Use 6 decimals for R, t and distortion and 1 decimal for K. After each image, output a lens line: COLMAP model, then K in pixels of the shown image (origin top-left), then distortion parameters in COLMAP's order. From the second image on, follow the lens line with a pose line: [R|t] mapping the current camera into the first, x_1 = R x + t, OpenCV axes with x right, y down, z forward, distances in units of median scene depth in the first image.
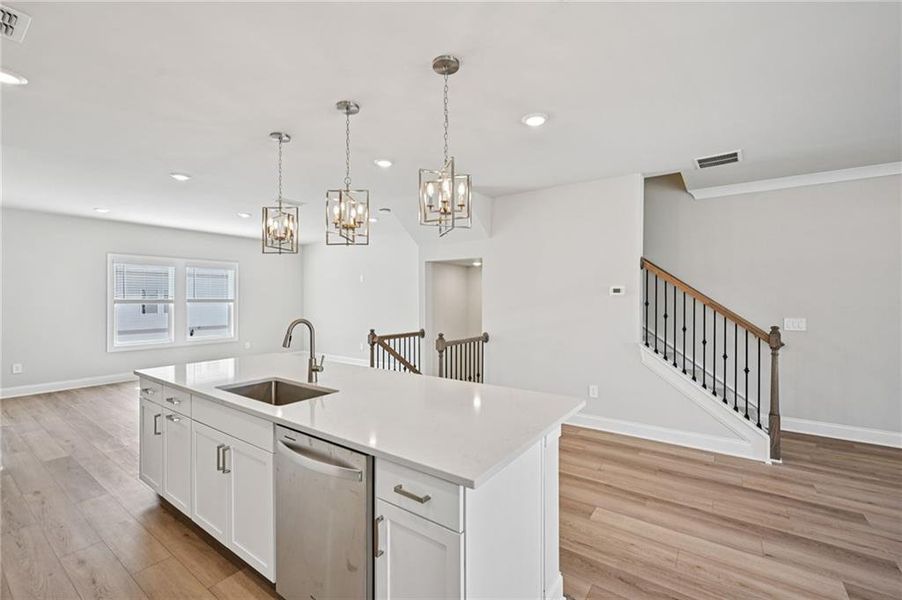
lens RADIAL K [[389.0, 0, 457.7], [0, 389.0, 299.4], [0, 0, 1]] dist [-0.001435, -0.001271]
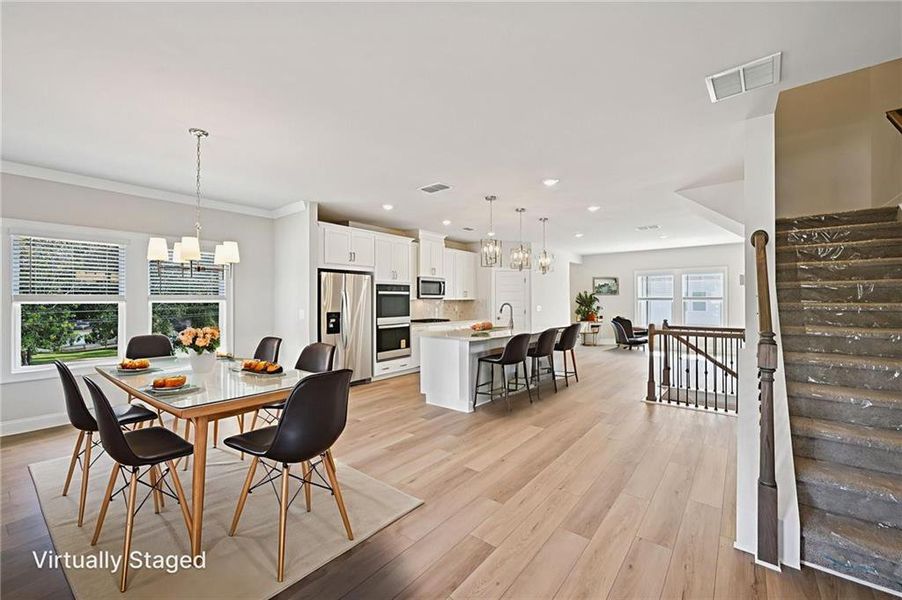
lens RADIAL K [[369.2, 0, 438.9], [0, 369.2, 299.6], [0, 0, 1]] dist [-0.002925, 0.000732]
pose [[-0.109577, -0.002215, -0.993976, 1.290814], [-0.000446, 0.999998, -0.002180, 0.020584], [0.993978, 0.000204, -0.109578, 0.519160]]
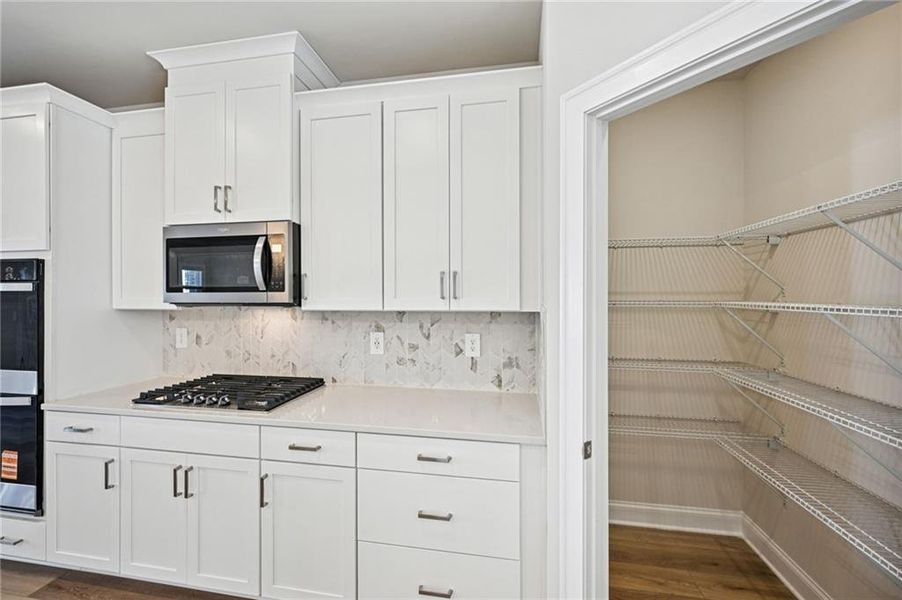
lens RADIAL K [[369.2, 0, 455.9], [0, 369.2, 301.0], [0, 0, 1]] dist [-0.002925, 0.000732]
pose [[-0.908740, -0.004271, -0.417341, -0.735221], [0.000400, 0.999938, -0.011106, 0.010328], [0.417362, -0.010259, -0.908682, 0.859827]]
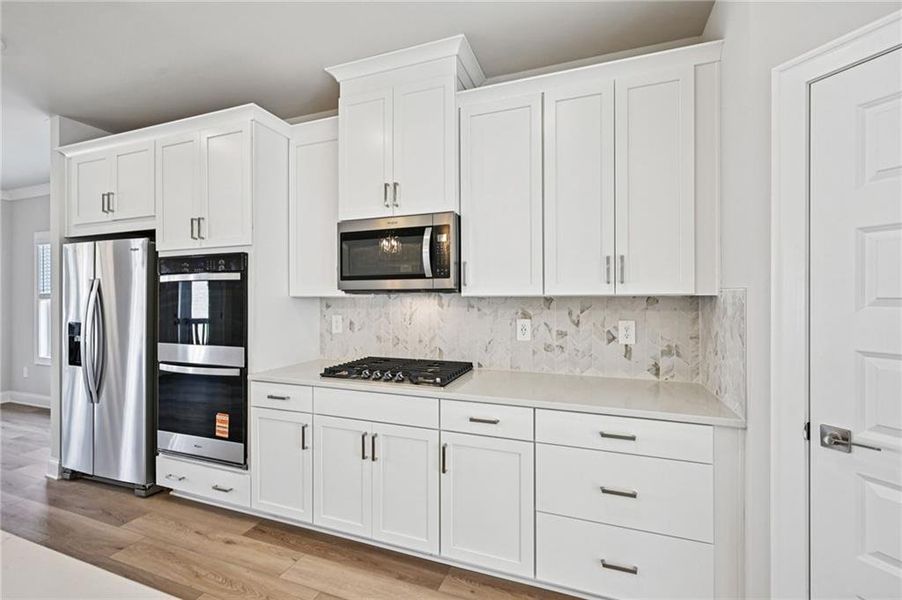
lens RADIAL K [[389.0, 0, 452.5], [0, 389.0, 301.8], [0, 0, 1]] dist [-0.001435, -0.001271]
pose [[-0.968212, -0.005003, -0.250080, -0.600108], [-0.002309, 0.999936, -0.011065, 0.032091], [0.250119, -0.010136, -0.968162, 0.857489]]
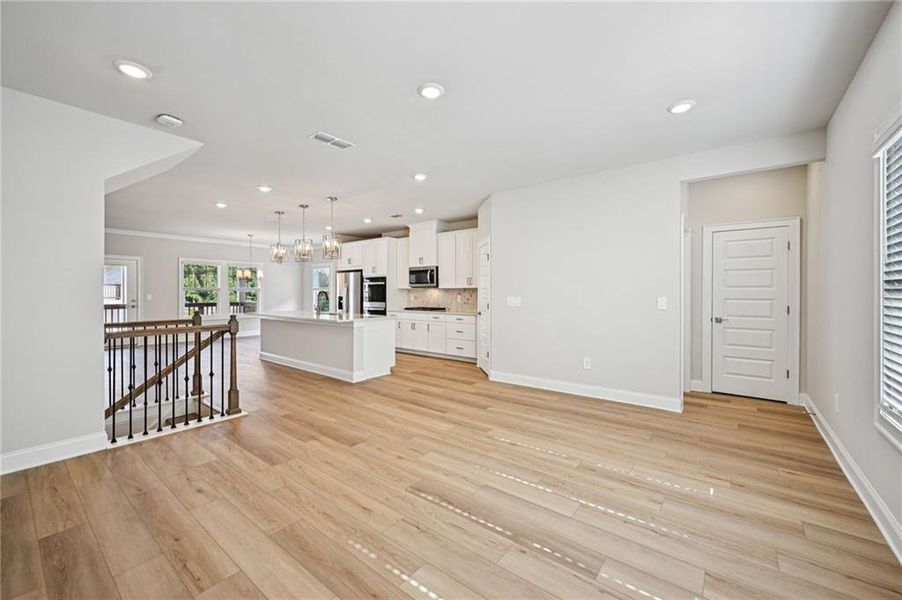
lens RADIAL K [[369.2, 0, 448.0], [0, 369.2, 296.4], [0, 0, 1]] dist [-0.002925, 0.000732]
pose [[-0.997099, -0.005638, 0.075911, -0.953638], [-0.005913, 0.999977, -0.003402, 0.067053], [-0.075890, -0.003841, -0.997109, 2.265259]]
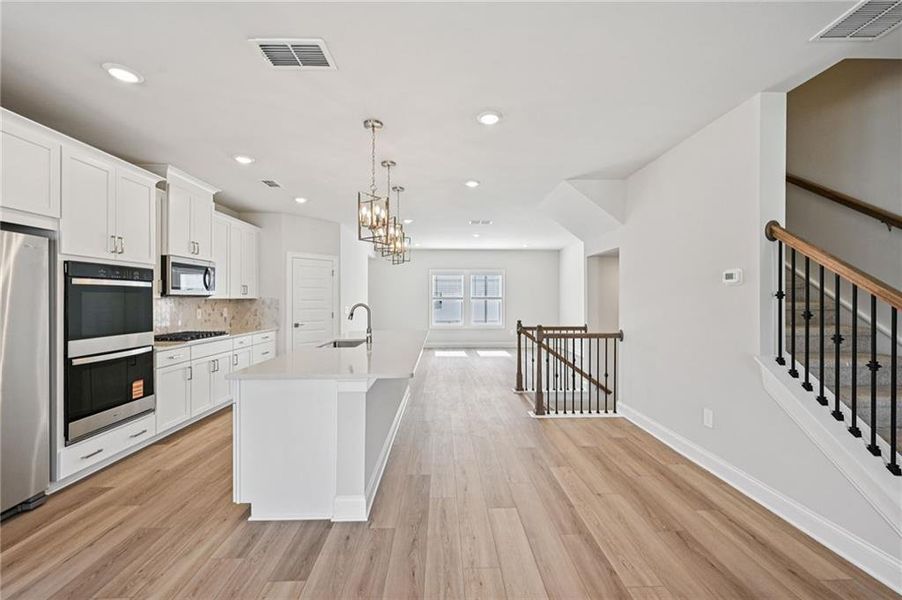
lens RADIAL K [[369.2, 0, 456.0], [0, 369.2, 299.6], [0, 0, 1]] dist [-0.002925, 0.000732]
pose [[0.596650, -0.000545, -0.802501, 0.691173], [-0.001030, 0.999998, -0.001445, 0.021406], [0.802501, 0.001689, 0.596649, 0.244521]]
